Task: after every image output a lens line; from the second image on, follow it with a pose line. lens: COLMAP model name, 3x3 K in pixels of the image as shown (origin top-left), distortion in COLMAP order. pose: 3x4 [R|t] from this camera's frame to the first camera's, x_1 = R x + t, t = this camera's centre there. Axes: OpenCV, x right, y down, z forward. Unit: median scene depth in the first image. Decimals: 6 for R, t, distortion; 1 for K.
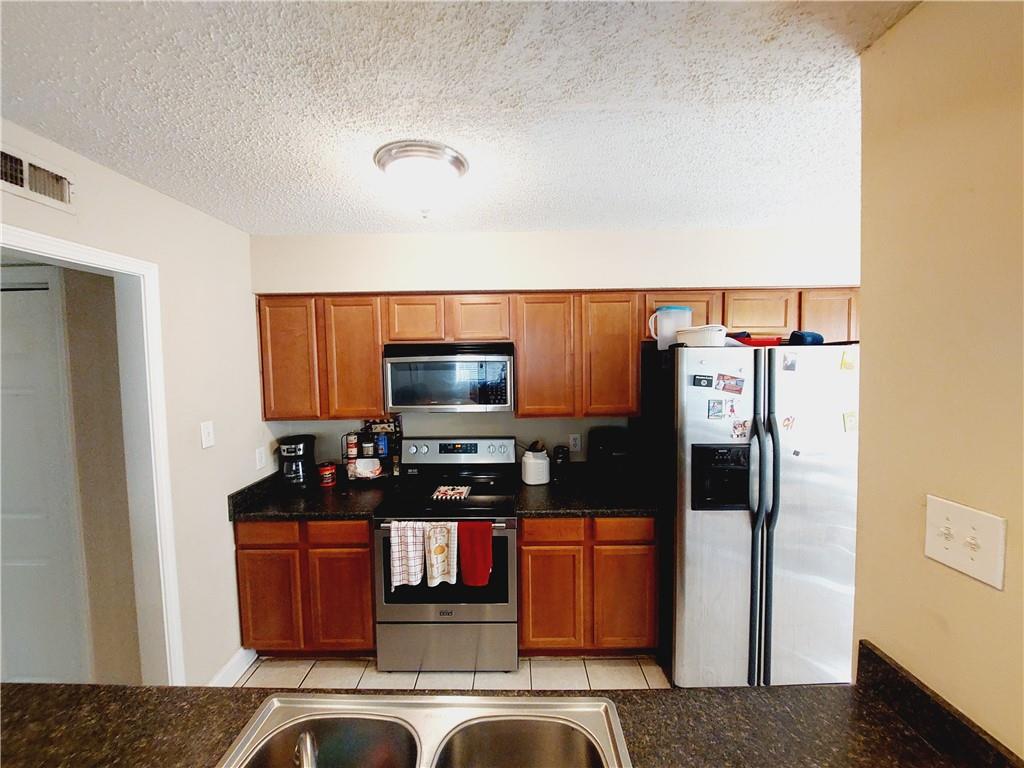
lens RADIAL K [[404.5, 0, 511.0], [0, 404.5, 380.9], [0, 0, 1]] dist [0.010325, -0.008804]
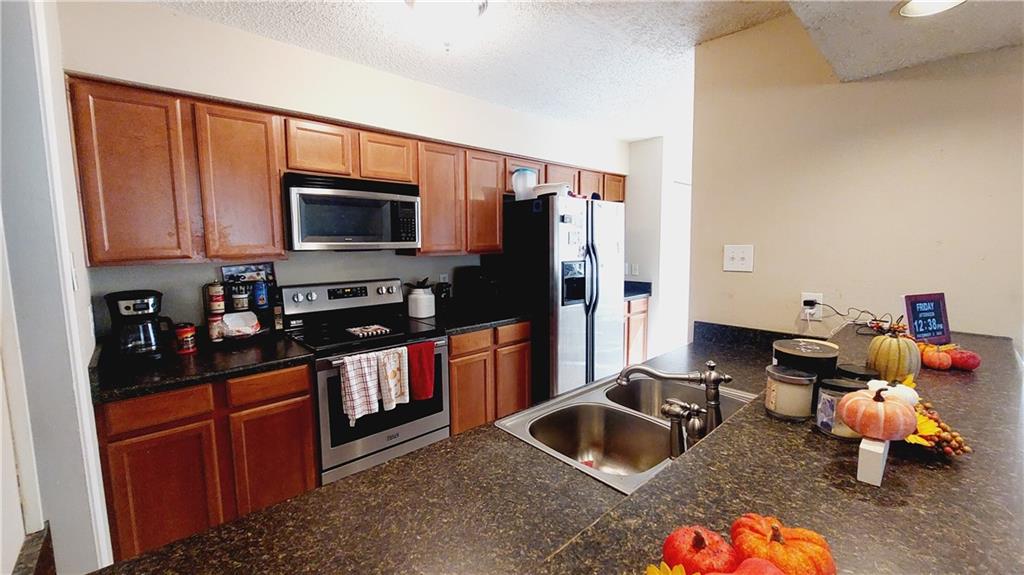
lens RADIAL K [[405.5, 0, 504.9], [0, 405.5, 282.0], [0, 0, 1]] dist [-0.001646, -0.000180]
pose [[0.736943, -0.059072, 0.673368, -0.604950], [0.036145, 0.998193, 0.048010, 0.129232], [-0.674987, -0.011042, 0.737747, 0.036741]]
